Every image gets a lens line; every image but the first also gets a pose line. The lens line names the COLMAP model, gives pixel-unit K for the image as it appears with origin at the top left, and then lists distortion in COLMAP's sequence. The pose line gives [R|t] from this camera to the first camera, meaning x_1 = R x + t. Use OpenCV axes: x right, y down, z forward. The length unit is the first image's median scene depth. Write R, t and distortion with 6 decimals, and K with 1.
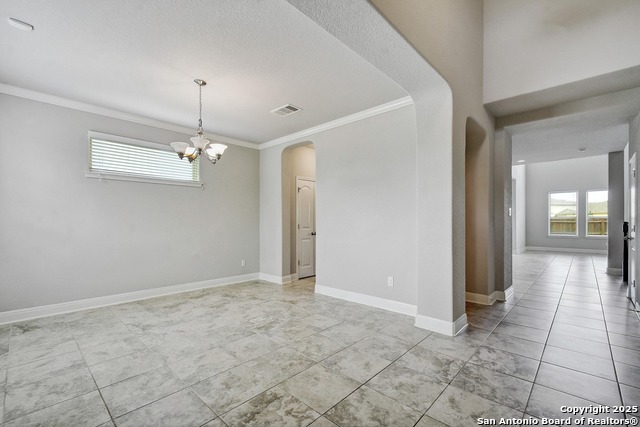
lens RADIAL K [[281.7, 0, 316.4], [0, 281.7, 219.0], [0, 0, 1]] dist [0.000853, -0.000137]
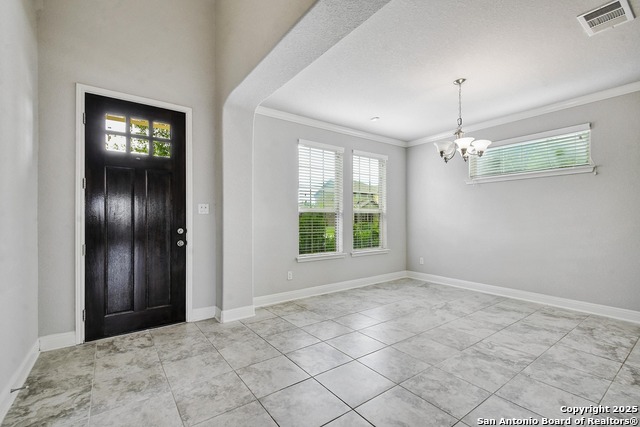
lens RADIAL K [[281.7, 0, 316.4], [0, 281.7, 219.0], [0, 0, 1]] dist [0.000853, -0.000137]
pose [[-0.184142, -0.000041, -0.982900, 0.660983], [0.004434, 0.999990, -0.000873, 0.003201], [0.982890, -0.004519, -0.184140, 0.674857]]
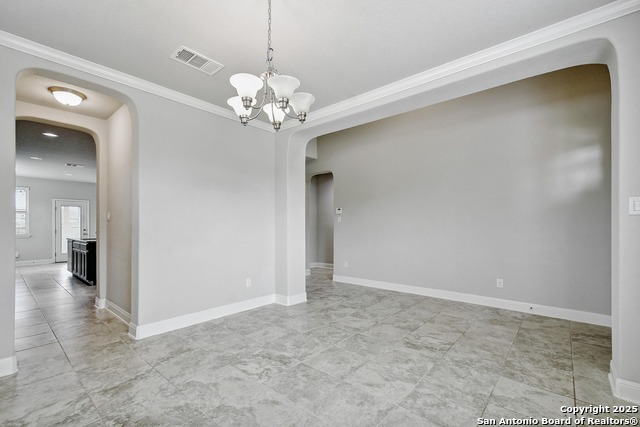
lens RADIAL K [[281.7, 0, 316.4], [0, 281.7, 219.0], [0, 0, 1]] dist [0.000853, -0.000137]
pose [[-0.040889, 0.021617, 0.998930, -0.977031], [-0.003497, 0.999757, -0.021778, 0.001278], [-0.999158, -0.004384, -0.040803, 0.921664]]
